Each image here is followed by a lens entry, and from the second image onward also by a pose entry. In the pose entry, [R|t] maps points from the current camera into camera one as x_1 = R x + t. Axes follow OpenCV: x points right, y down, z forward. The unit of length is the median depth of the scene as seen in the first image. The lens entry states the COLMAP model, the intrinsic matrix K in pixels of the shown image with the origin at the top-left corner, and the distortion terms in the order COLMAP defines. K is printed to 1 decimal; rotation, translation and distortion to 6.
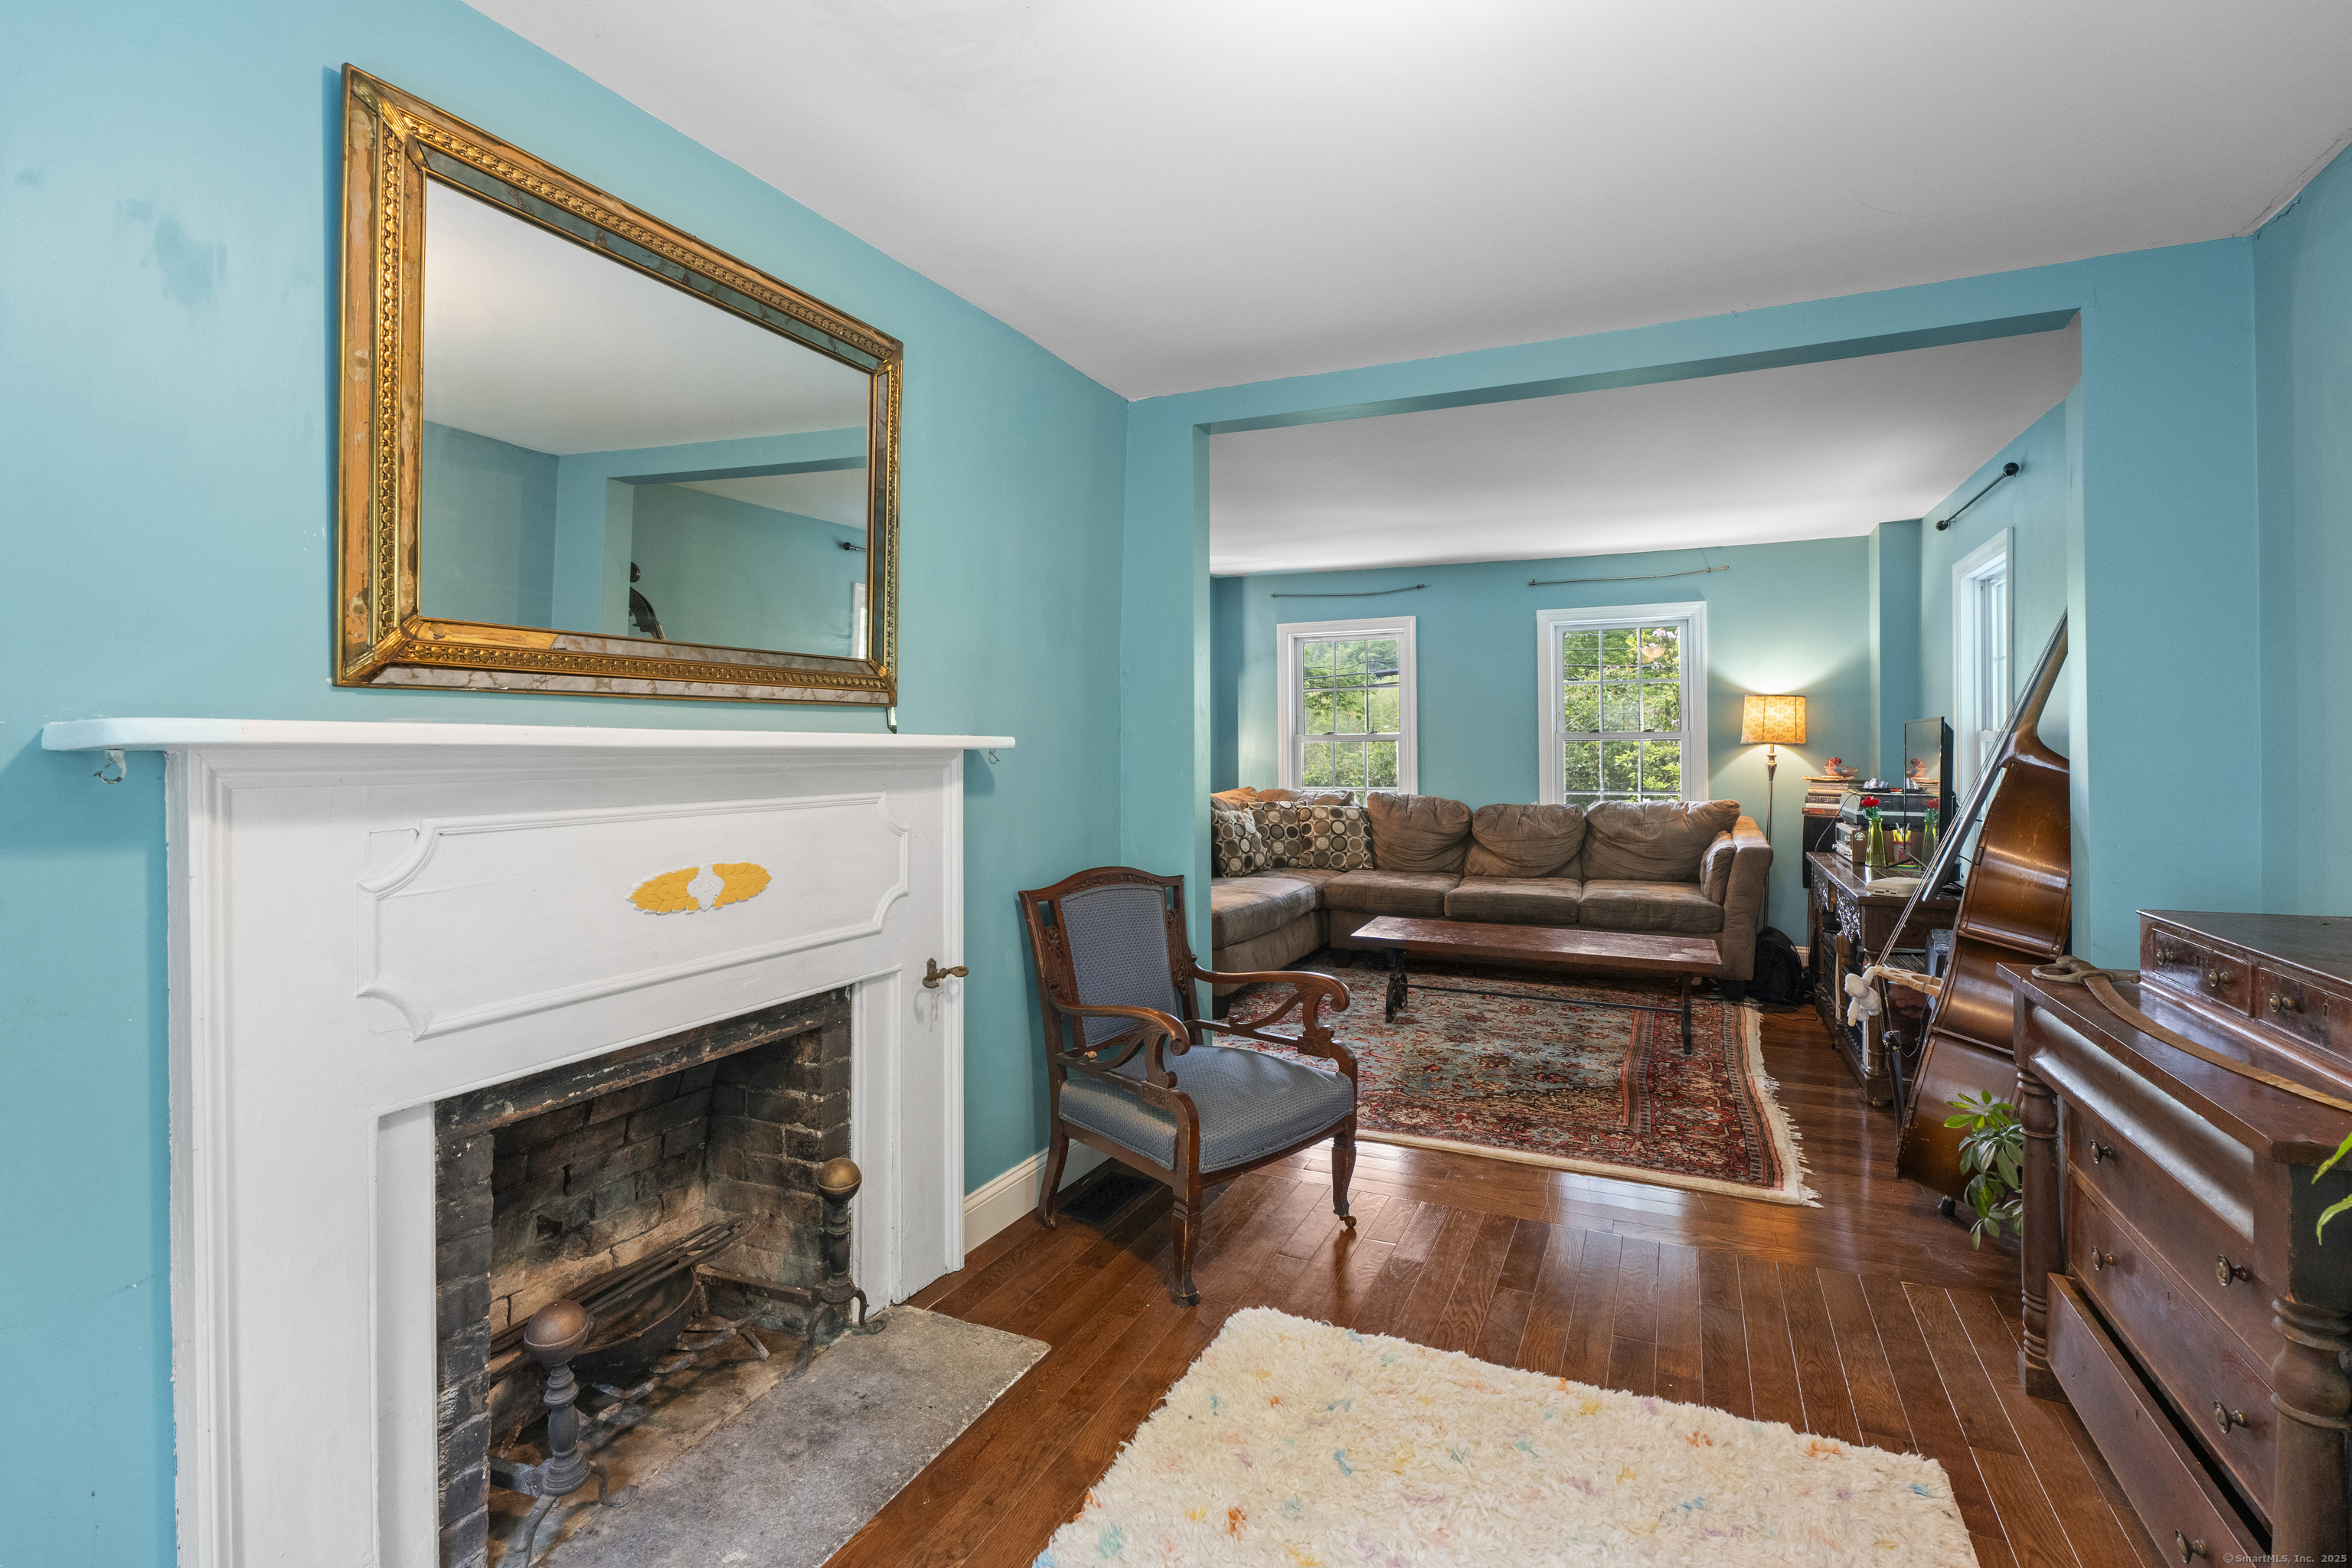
lens RADIAL K [[1084.3, 0, 1190.6], [0, 1084.3, 739.6], [0, 0, 1]] dist [-0.002078, 0.000074]
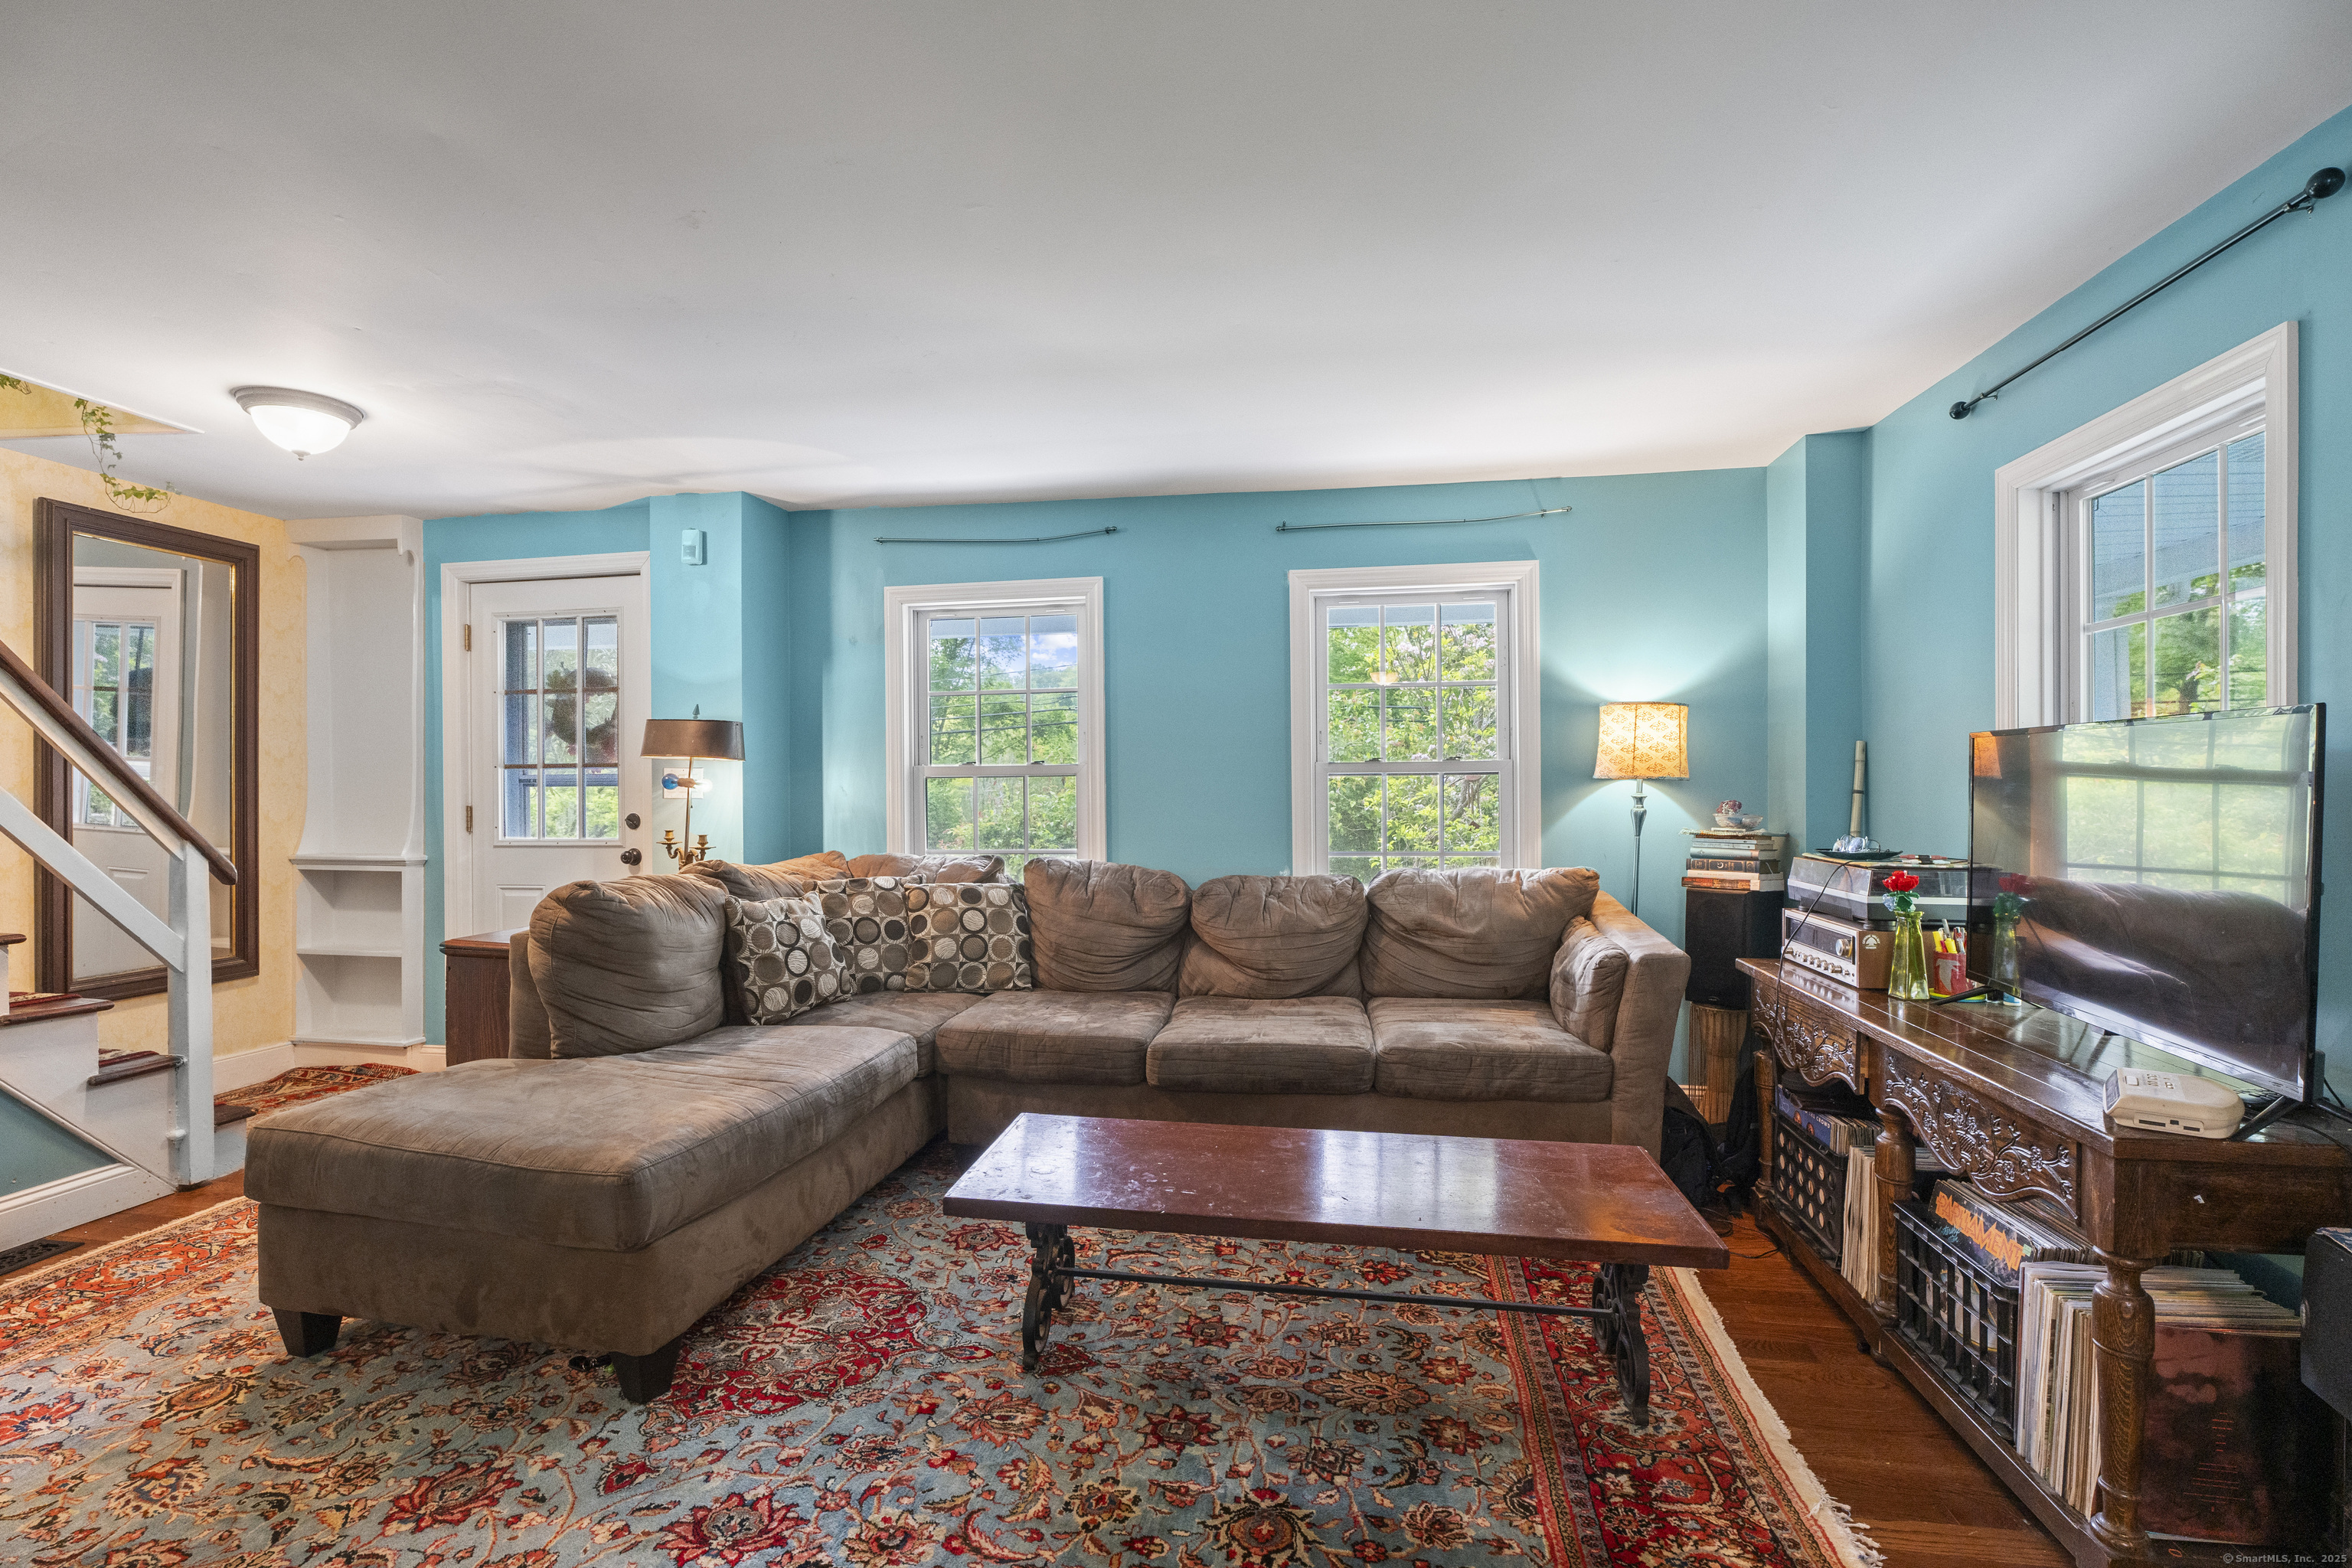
lens RADIAL K [[1078.3, 0, 1168.8], [0, 1078.3, 794.4], [0, 0, 1]] dist [-0.013357, -0.000463]
pose [[0.969772, -0.002975, 0.243995, 0.102398], [-0.000116, 0.999920, 0.012653, 0.004949], [-0.244014, -0.012299, 0.969694, 0.428128]]
